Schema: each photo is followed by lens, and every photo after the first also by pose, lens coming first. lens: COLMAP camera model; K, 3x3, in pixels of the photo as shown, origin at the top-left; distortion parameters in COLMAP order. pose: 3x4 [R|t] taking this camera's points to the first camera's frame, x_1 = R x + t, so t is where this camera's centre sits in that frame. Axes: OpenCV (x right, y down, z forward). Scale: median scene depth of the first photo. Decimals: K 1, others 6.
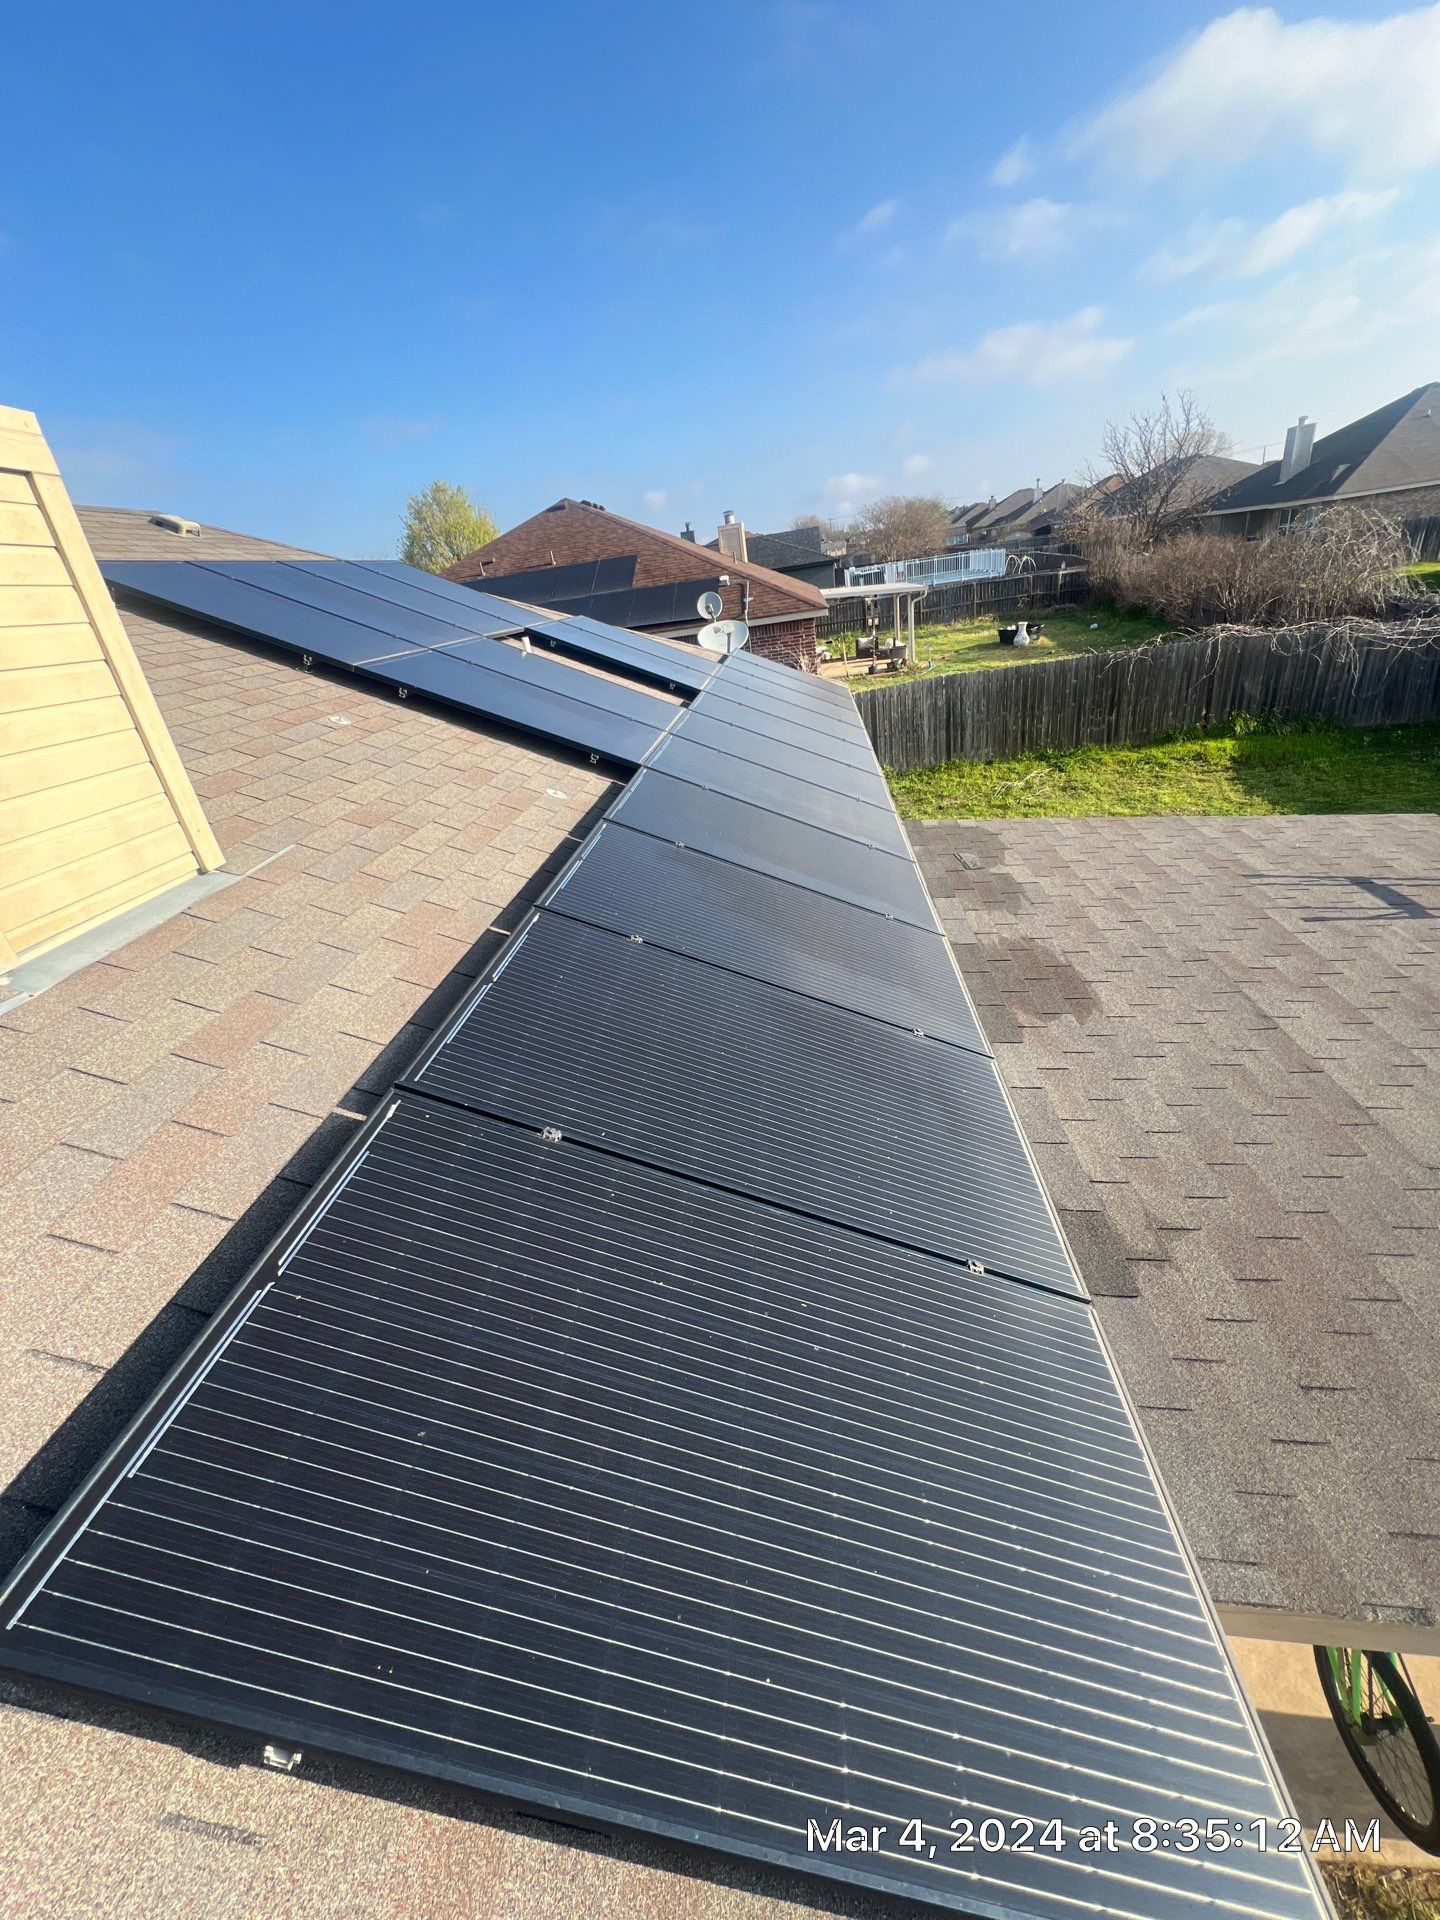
lens RADIAL K [[769.6, 0, 715.8], [0, 769.6, 957.2], [0, 0, 1]] dist [-0.002565, 0.000431]
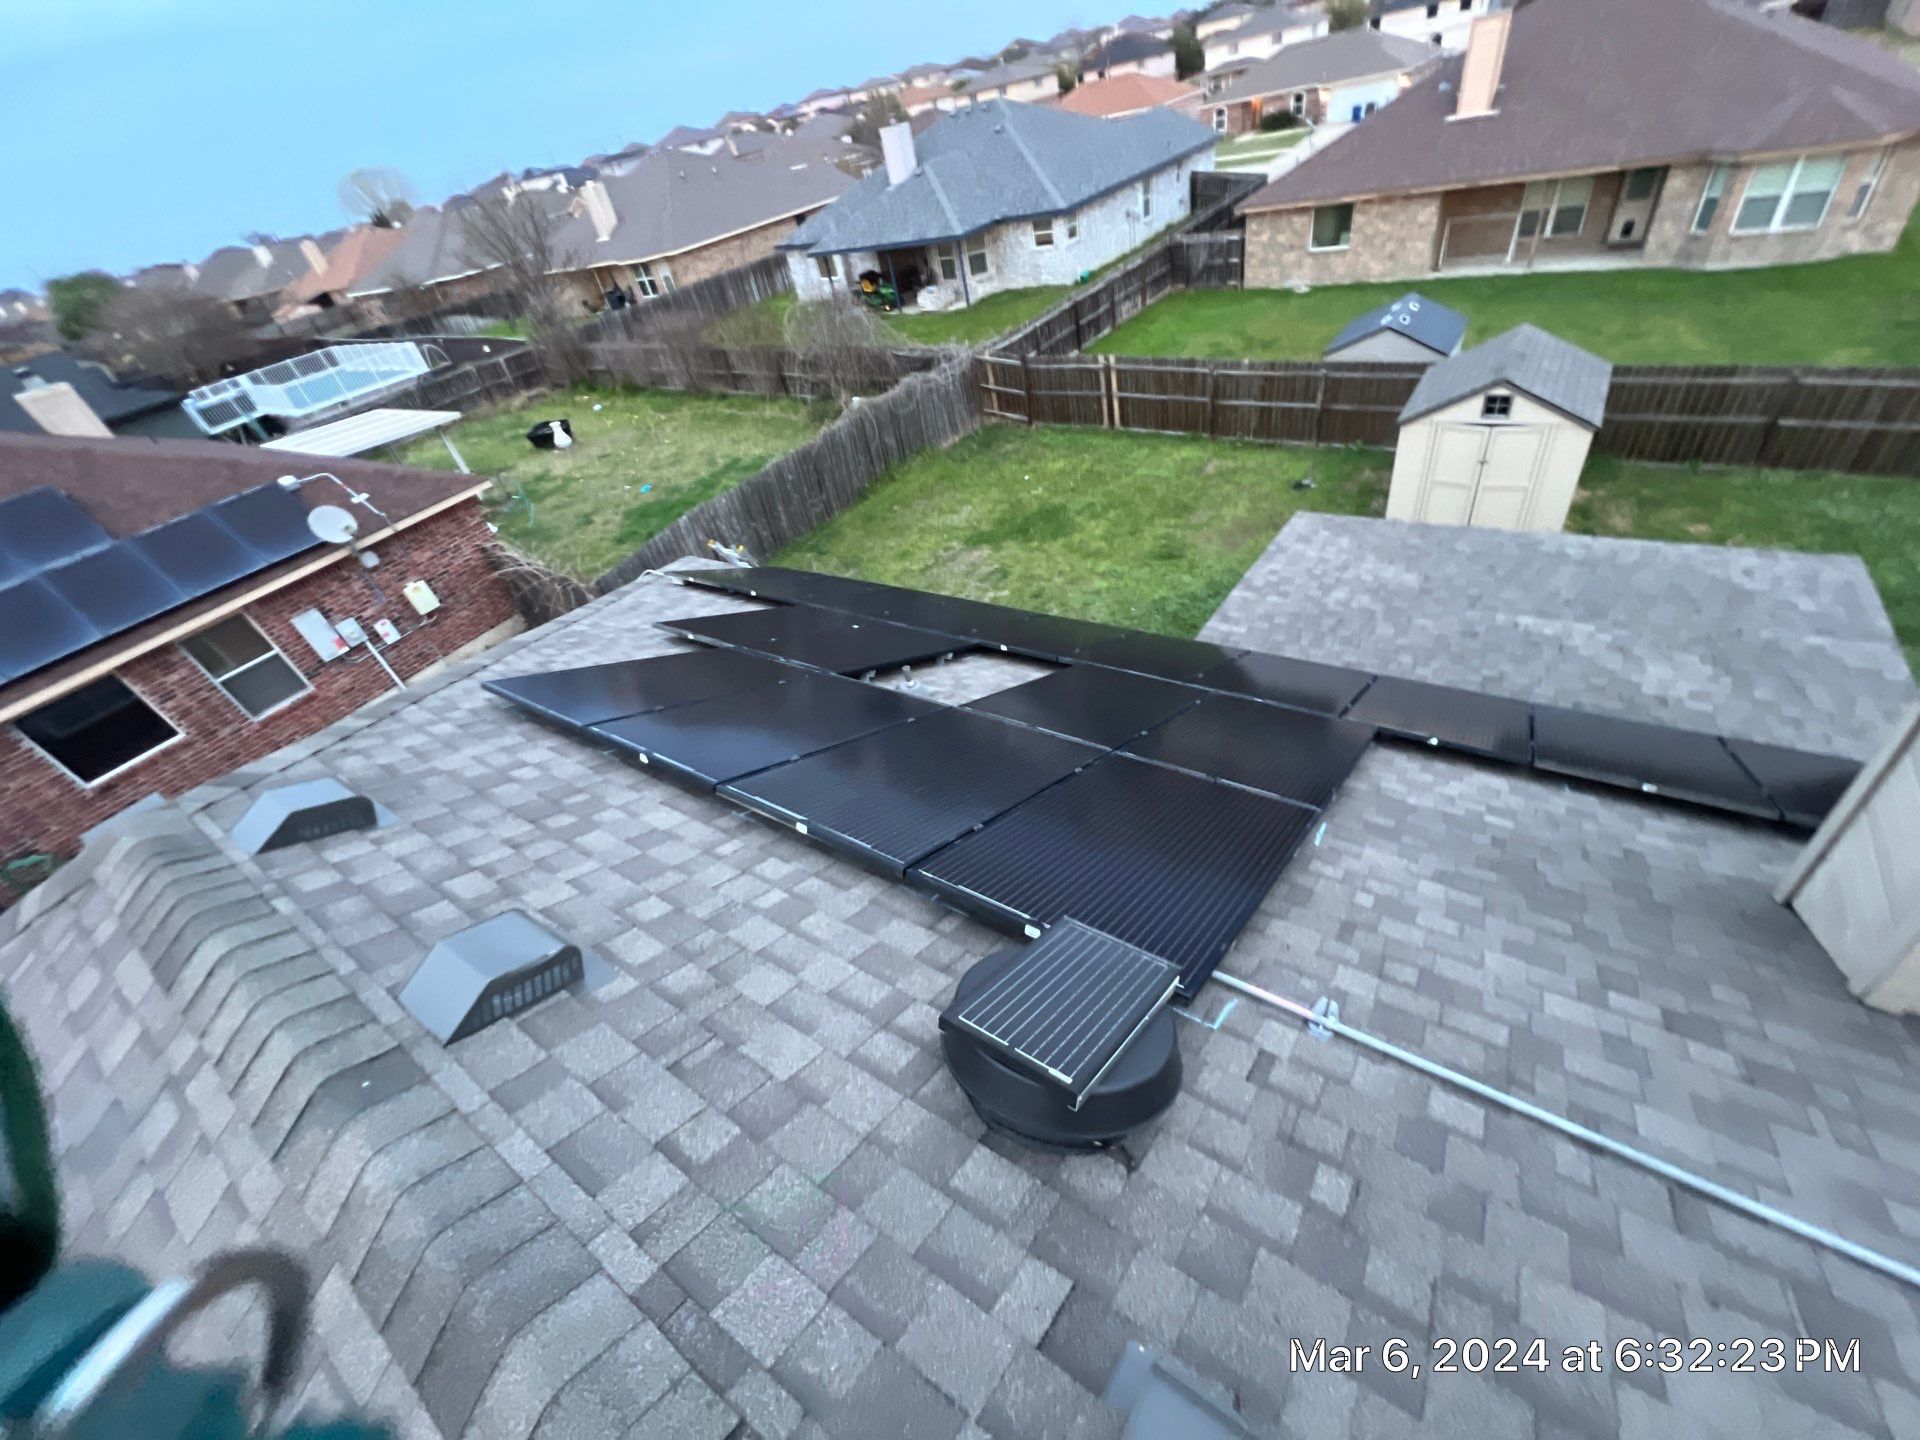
lens RADIAL K [[769.6, 0, 957.9], [0, 769.6, 724.5], [0, 0, 1]] dist [-0.002565, 0.000431]
pose [[0.487166, -0.516902, 0.703904, -0.348235], [0.492464, 0.828244, 0.267380, -0.232228], [-0.721214, 0.216389, 0.658048, 0.181317]]
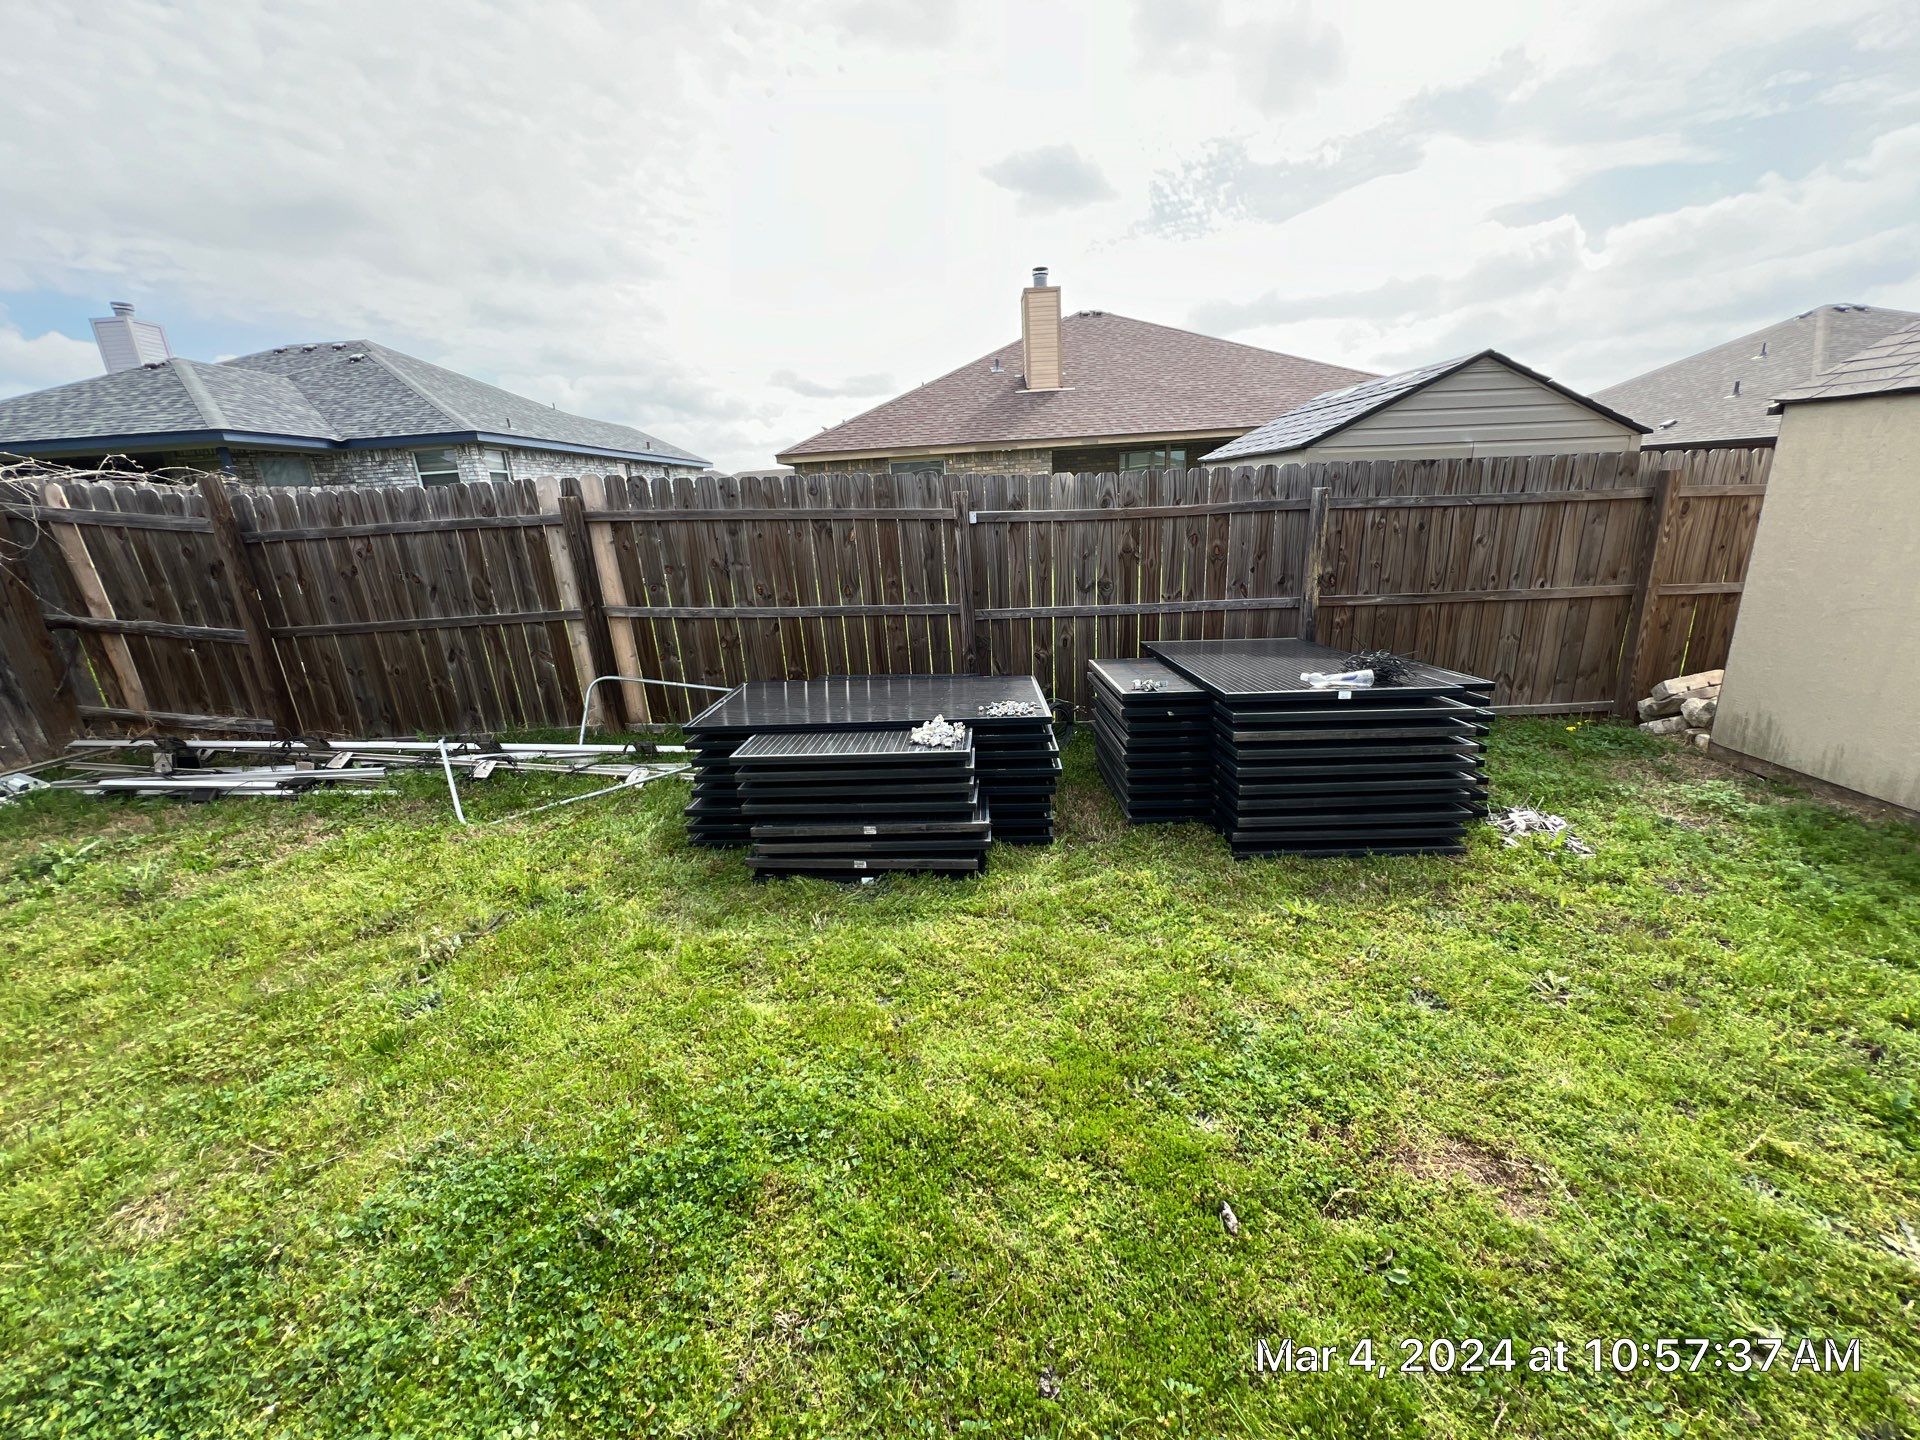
lens RADIAL K [[769.6, 0, 957.9], [0, 769.6, 724.5], [0, 0, 1]] dist [-0.002565, 0.000431]
pose [[-0.102693, -0.144088, 0.984222, 0.527564], [0.503975, 0.845520, 0.176366, -0.159213], [-0.857592, 0.514135, -0.014212, 0.584583]]
